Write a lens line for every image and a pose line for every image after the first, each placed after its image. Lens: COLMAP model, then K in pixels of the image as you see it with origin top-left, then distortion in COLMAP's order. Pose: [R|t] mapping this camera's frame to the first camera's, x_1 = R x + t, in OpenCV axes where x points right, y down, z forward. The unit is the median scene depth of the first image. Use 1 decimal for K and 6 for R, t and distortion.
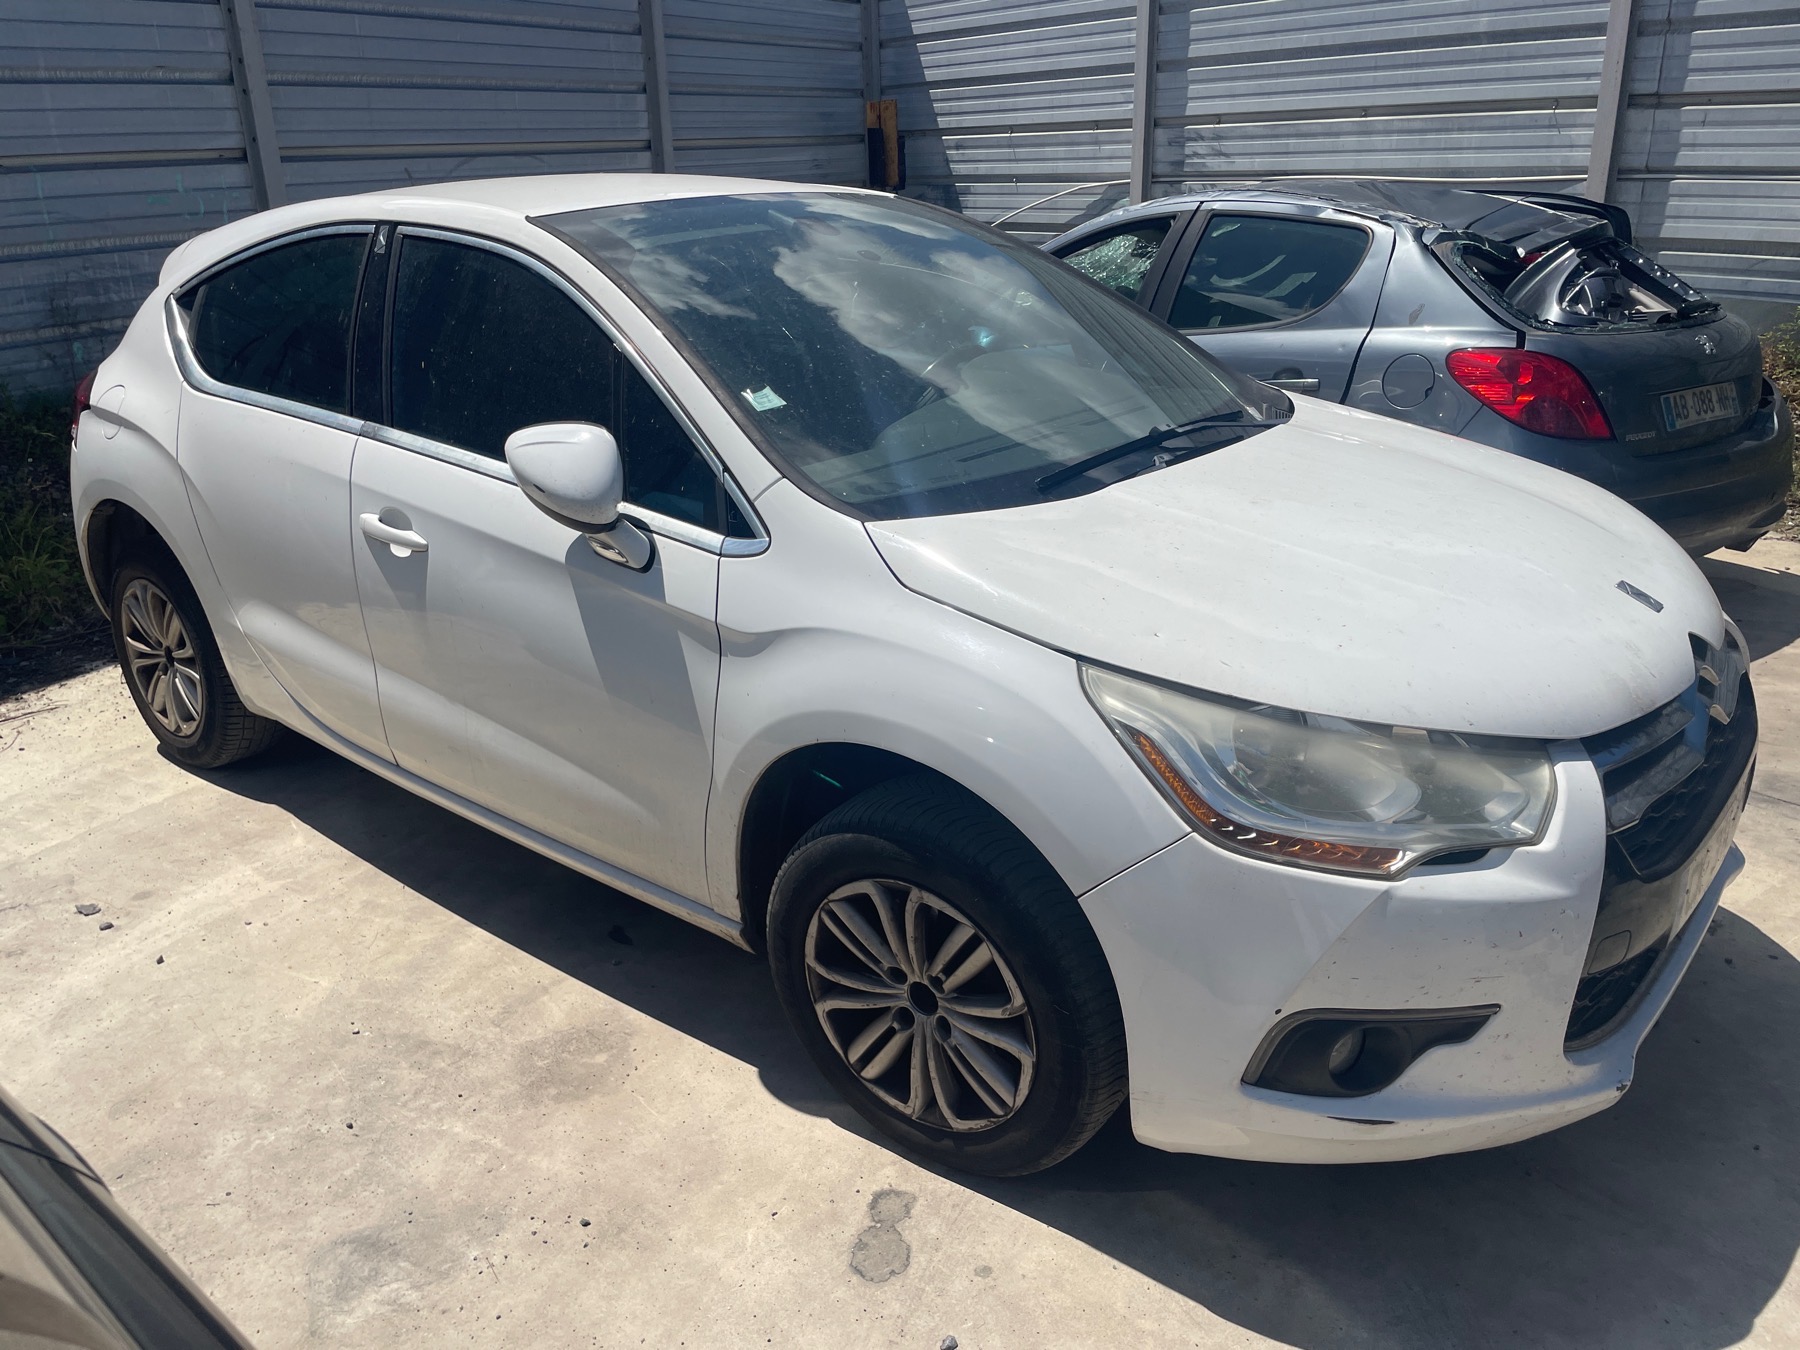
lens RADIAL K [[1381.3, 0, 890.2], [0, 1381.3, 688.3], [0, 0, 1]] dist [0.062955, -0.085371]
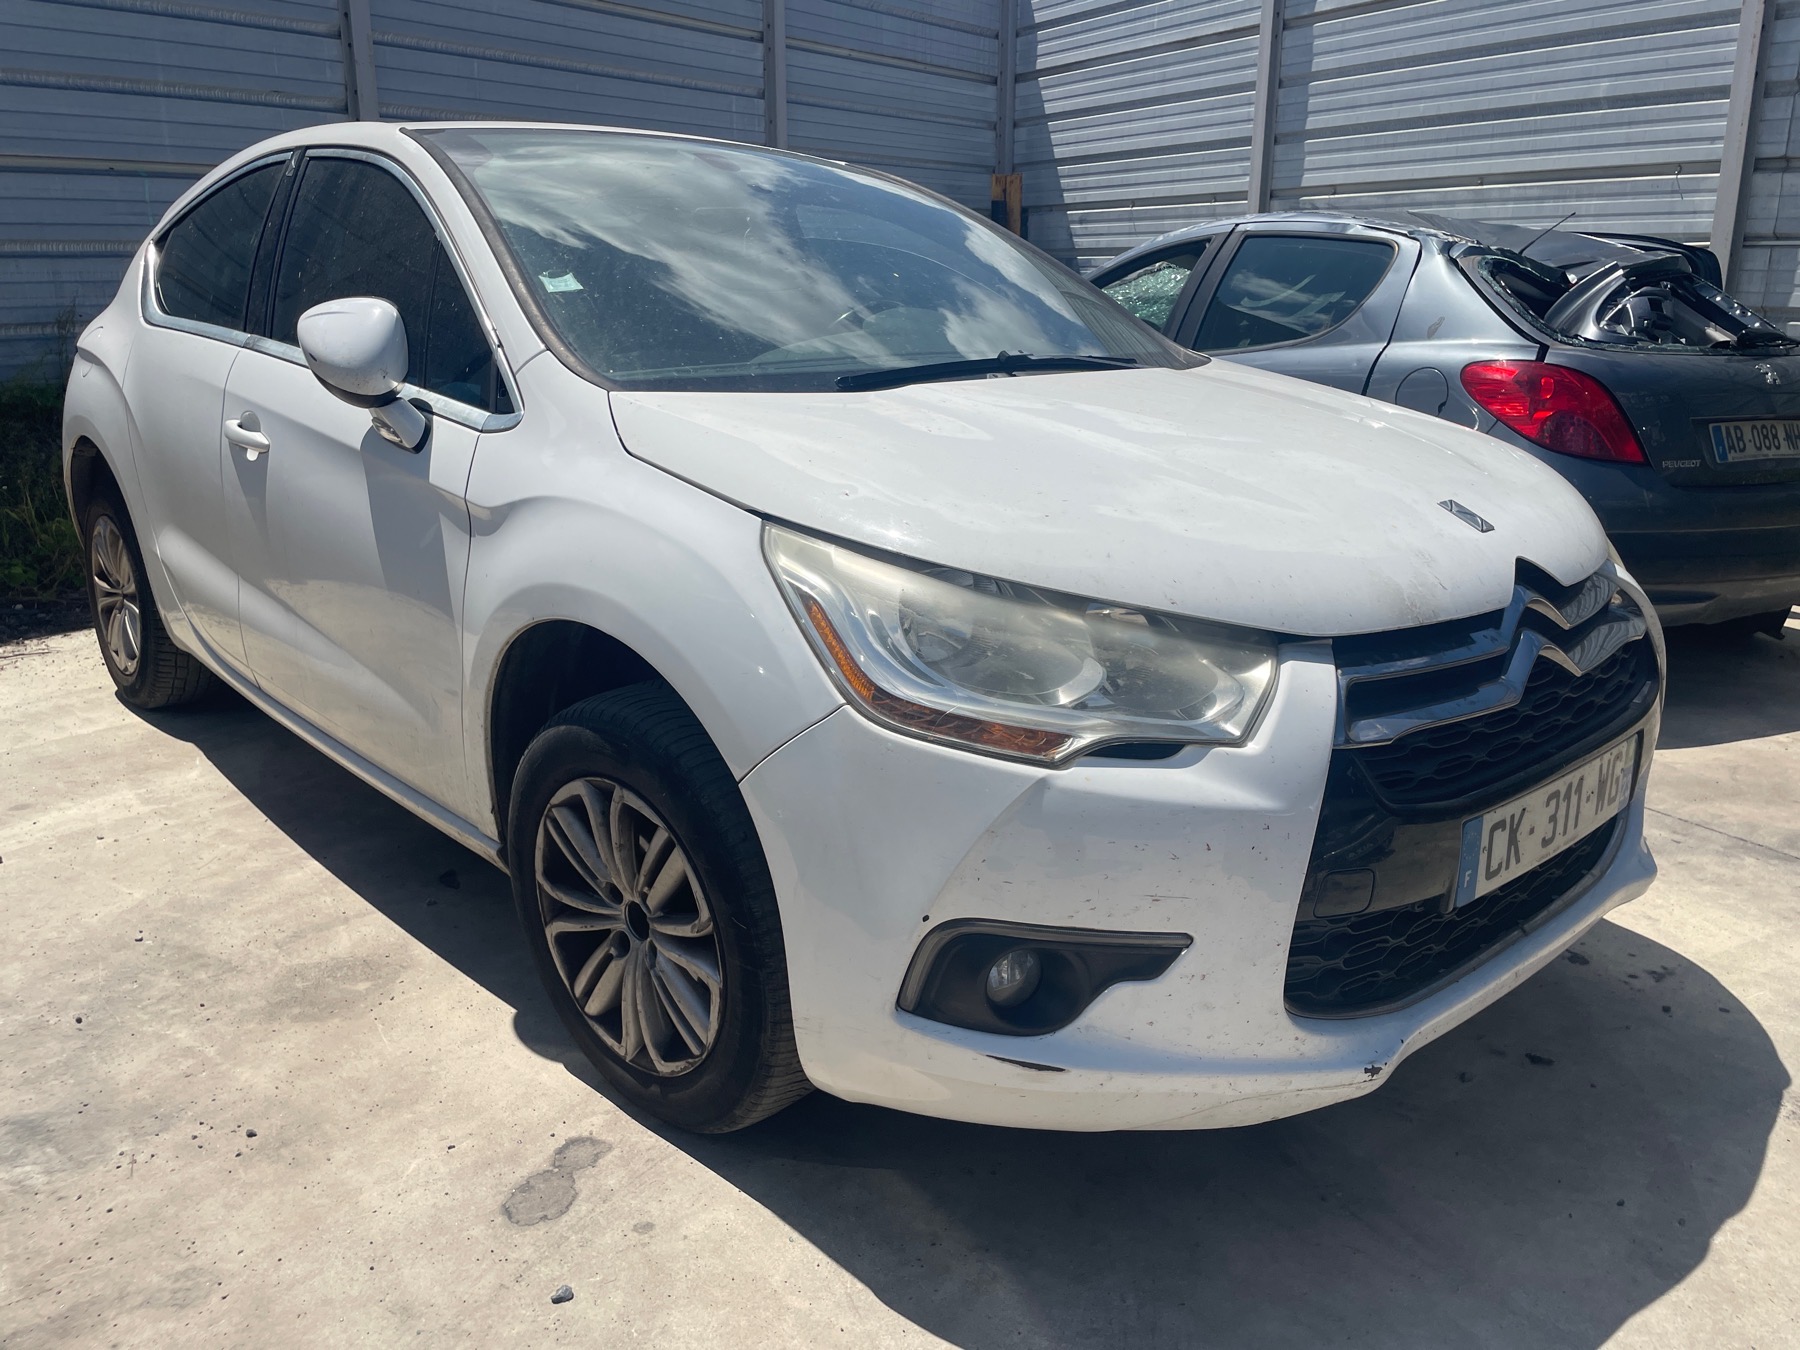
lens RADIAL K [[1381.3, 0, 899.7], [0, 1381.3, 660.1], [0, 0, 1]] dist [0.062955, -0.085371]
pose [[0.990235, 0.066328, -0.122617, 0.261111], [-0.077711, 0.992859, -0.090510, 0.111440], [0.115738, 0.099155, 0.988318, 0.101093]]
